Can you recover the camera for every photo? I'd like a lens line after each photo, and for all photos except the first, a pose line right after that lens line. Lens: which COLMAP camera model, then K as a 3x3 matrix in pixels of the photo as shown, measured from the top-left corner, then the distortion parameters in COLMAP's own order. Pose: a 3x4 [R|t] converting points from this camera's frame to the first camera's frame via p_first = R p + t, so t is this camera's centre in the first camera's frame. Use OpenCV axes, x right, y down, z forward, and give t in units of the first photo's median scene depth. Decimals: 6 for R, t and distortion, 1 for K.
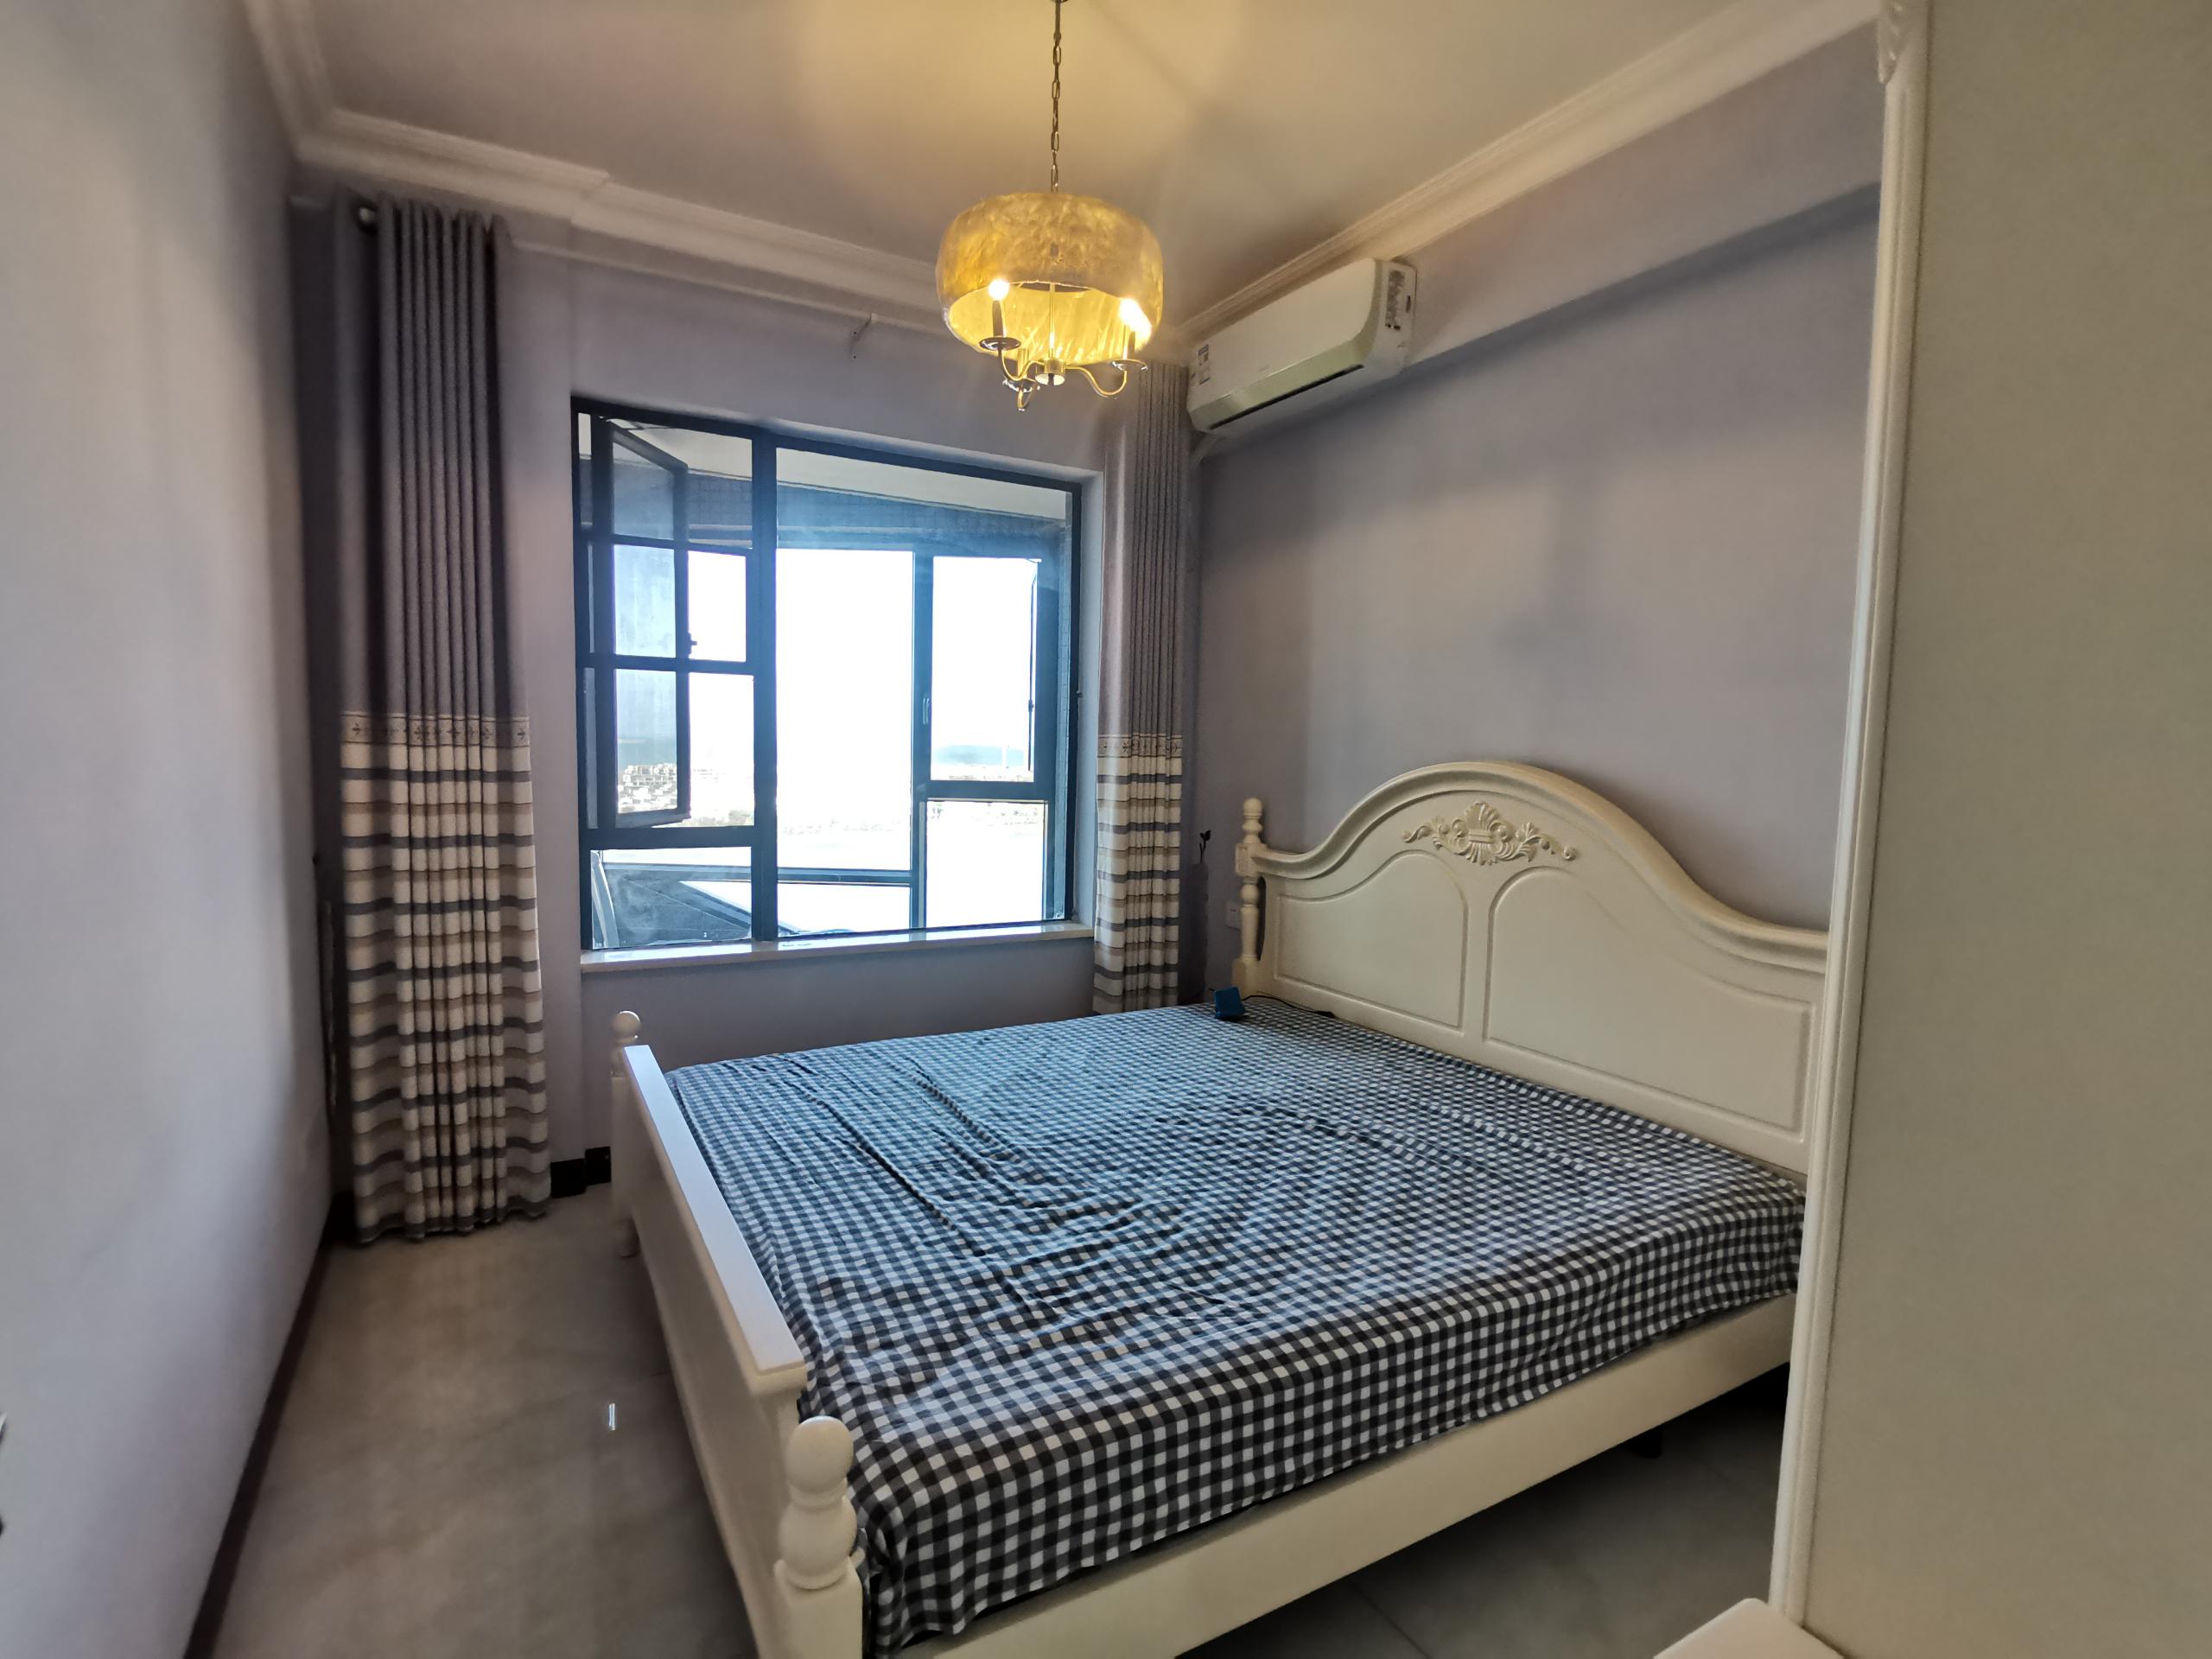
lens RADIAL K [[1076.7, 0, 1103.1], [0, 1076.7, 833.5], [0, 0, 1]] dist [-0.015887, -0.000470]
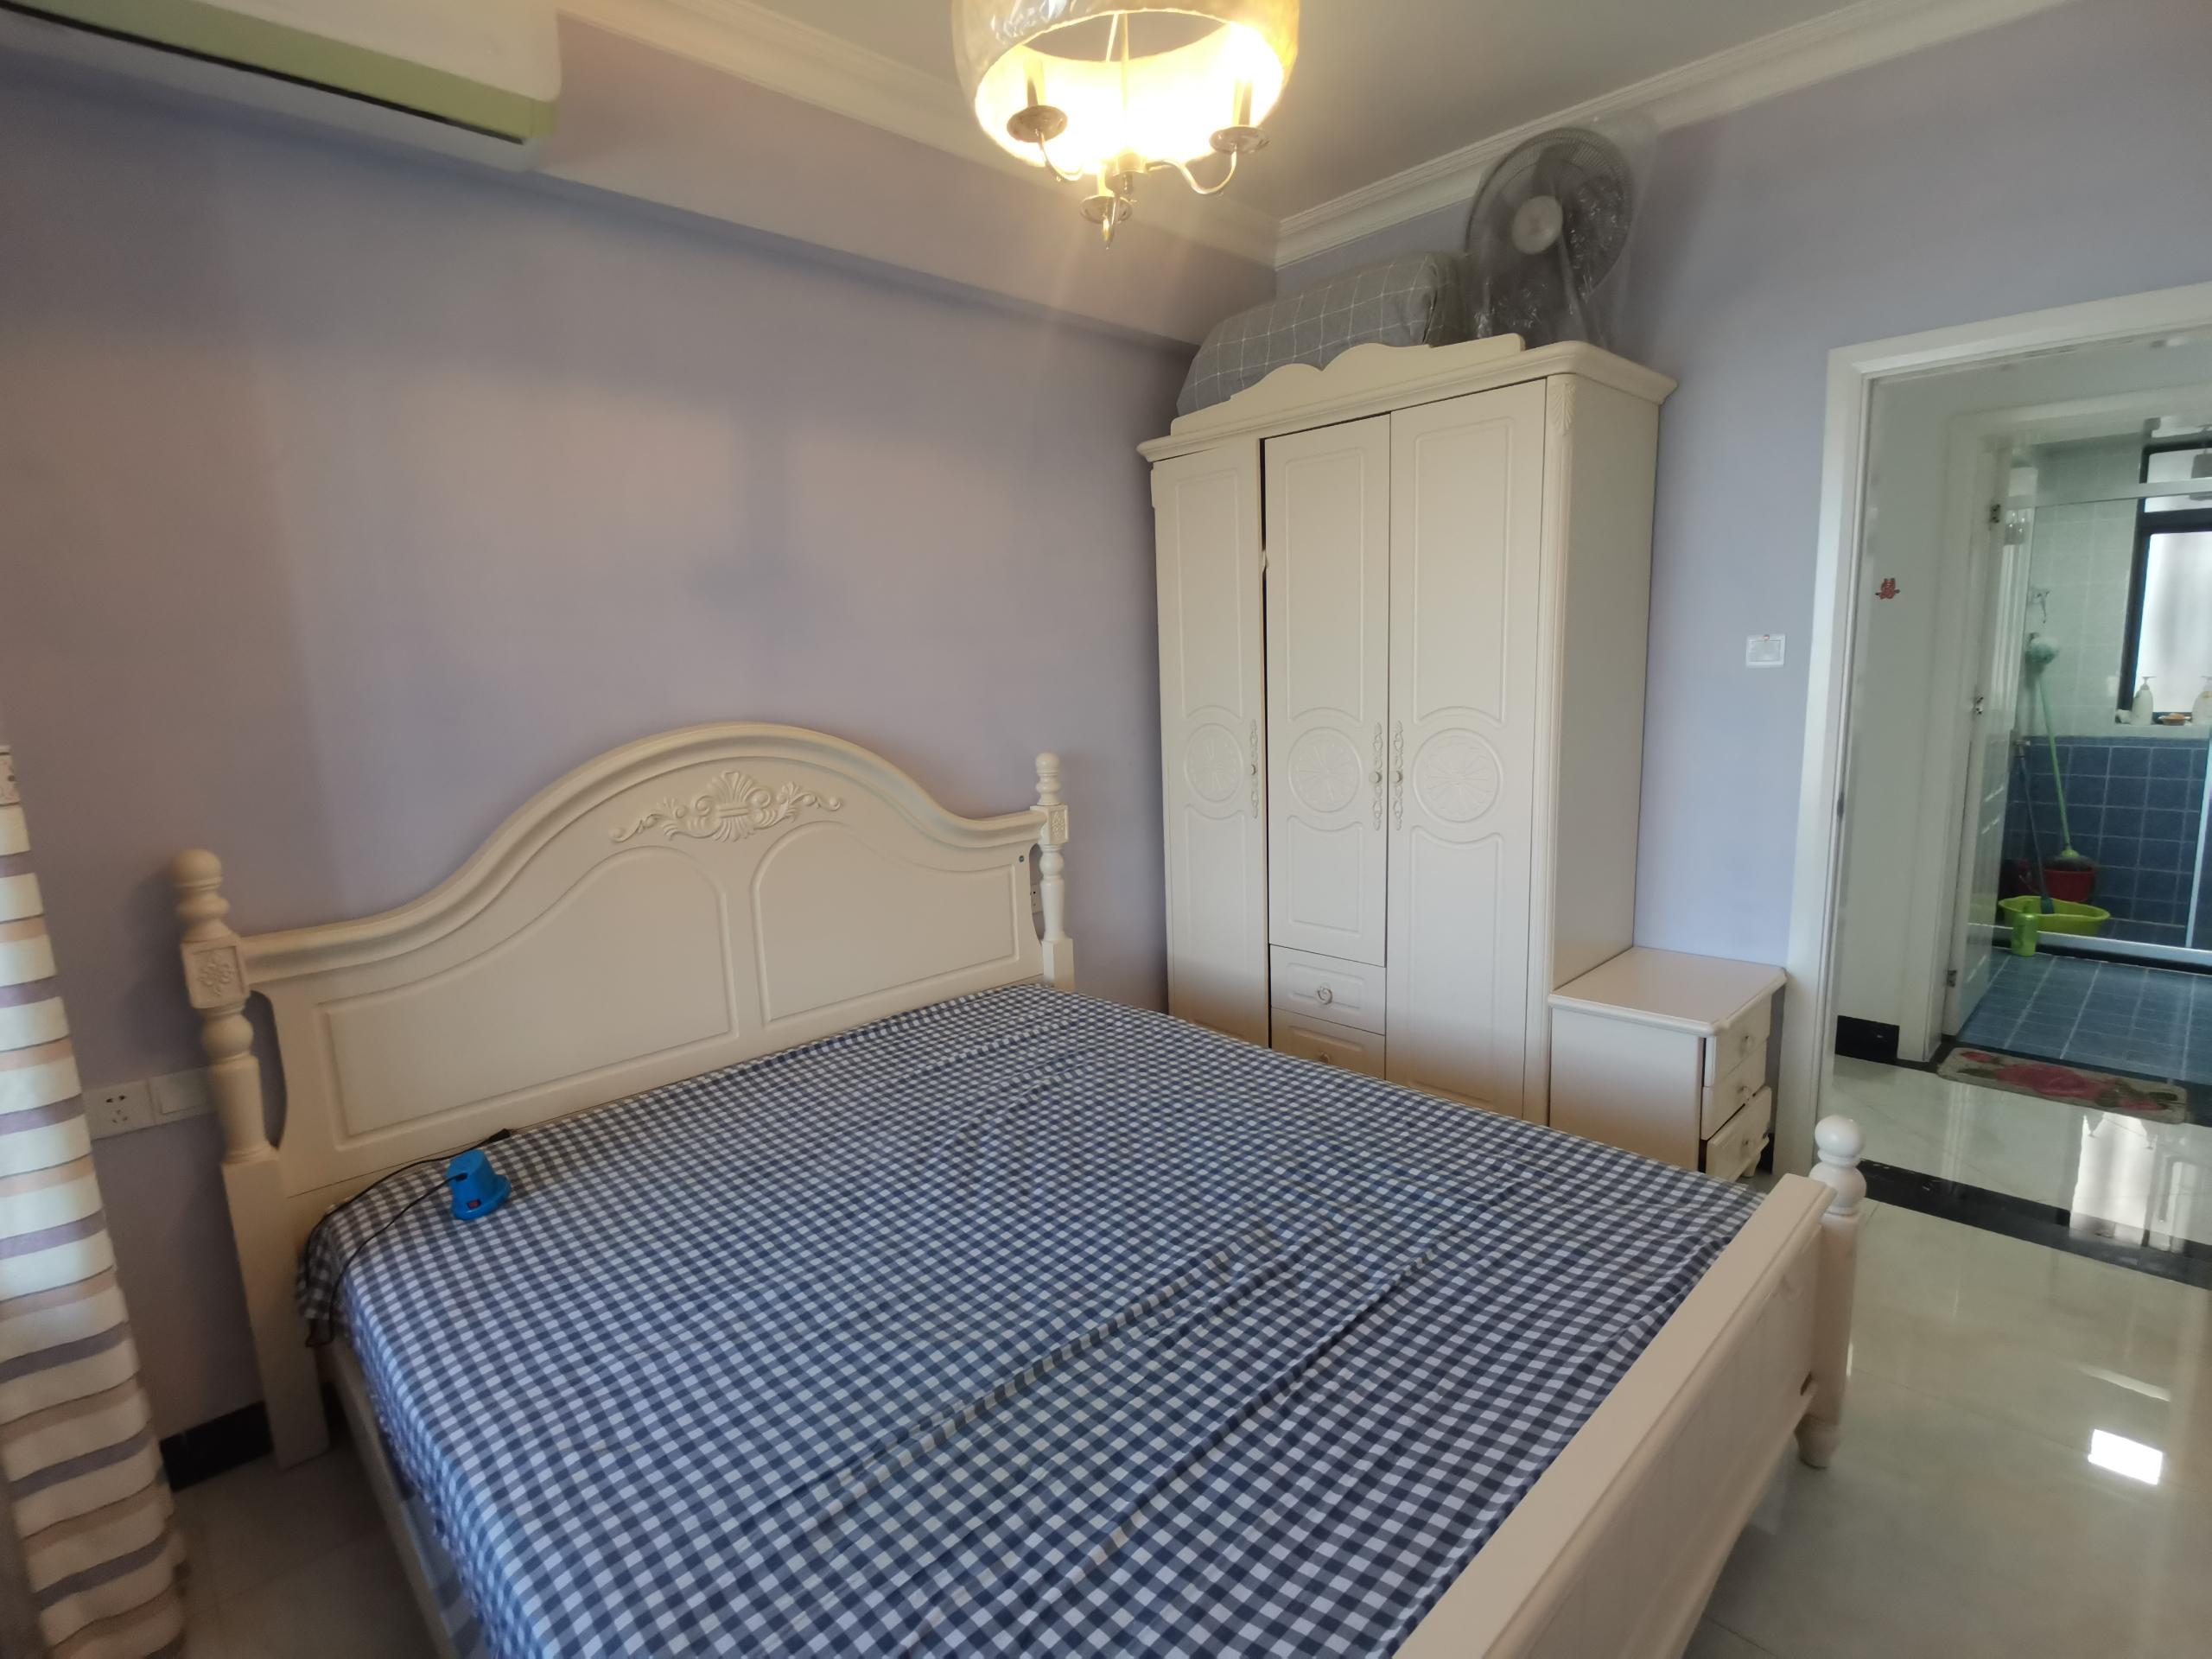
lens RADIAL K [[1076.7, 0, 1108.9], [0, 1076.7, 833.9], [0, 0, 1]] dist [-0.015887, -0.000470]
pose [[-0.223345, -0.172249, 0.959400, -0.498289], [0.115876, 0.972591, 0.201593, -0.105895], [-0.967827, 0.156196, -0.197263, 0.787829]]
